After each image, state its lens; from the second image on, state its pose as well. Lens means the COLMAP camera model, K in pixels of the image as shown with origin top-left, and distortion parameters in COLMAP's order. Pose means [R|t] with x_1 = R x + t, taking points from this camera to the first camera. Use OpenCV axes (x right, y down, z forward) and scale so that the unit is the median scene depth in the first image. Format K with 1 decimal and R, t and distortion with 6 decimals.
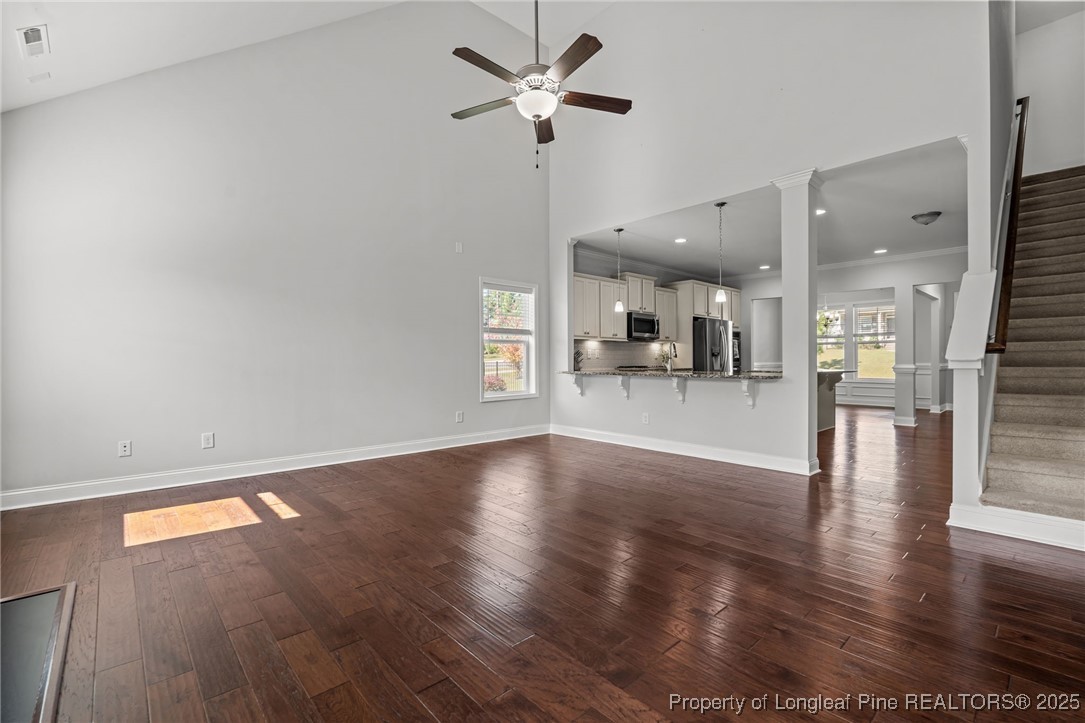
lens RADIAL K [[479.7, 0, 539.5], [0, 479.7, 355.6], [0, 0, 1]] dist [0.000435, 0.000046]
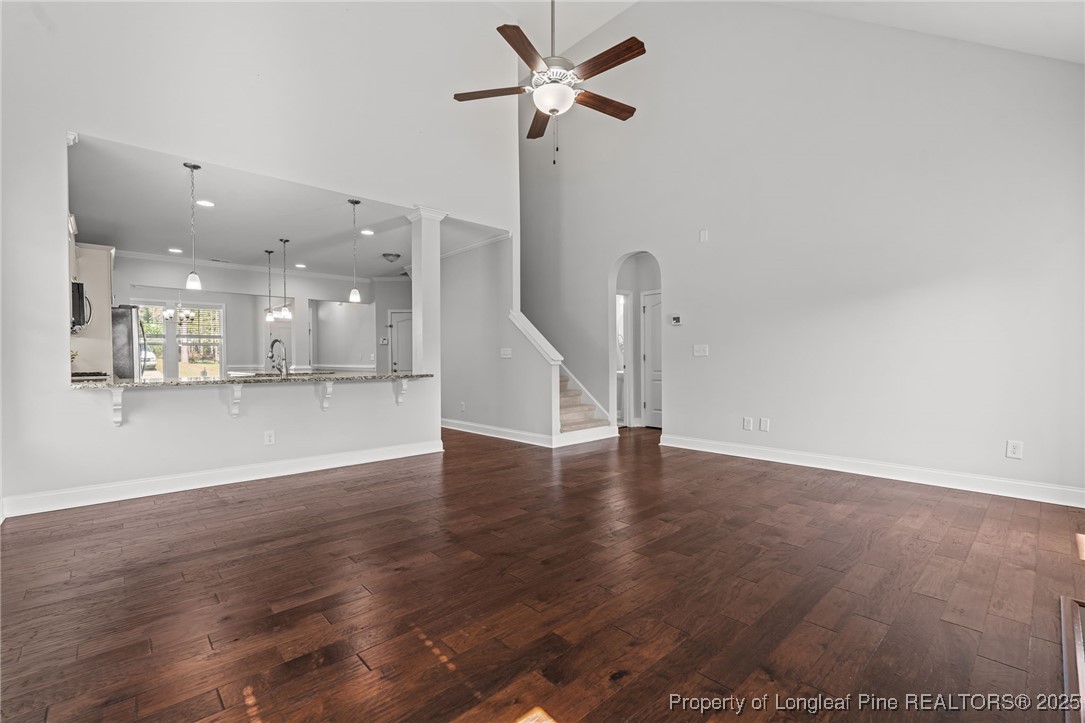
lens RADIAL K [[479.7, 0, 539.5], [0, 479.7, 355.6], [0, 0, 1]] dist [0.000435, 0.000046]
pose [[-0.016775, 0.008763, 0.999821, -0.638718], [-0.004736, 0.999950, -0.008843, 0.004765], [-0.999848, -0.004884, -0.016733, 0.673934]]
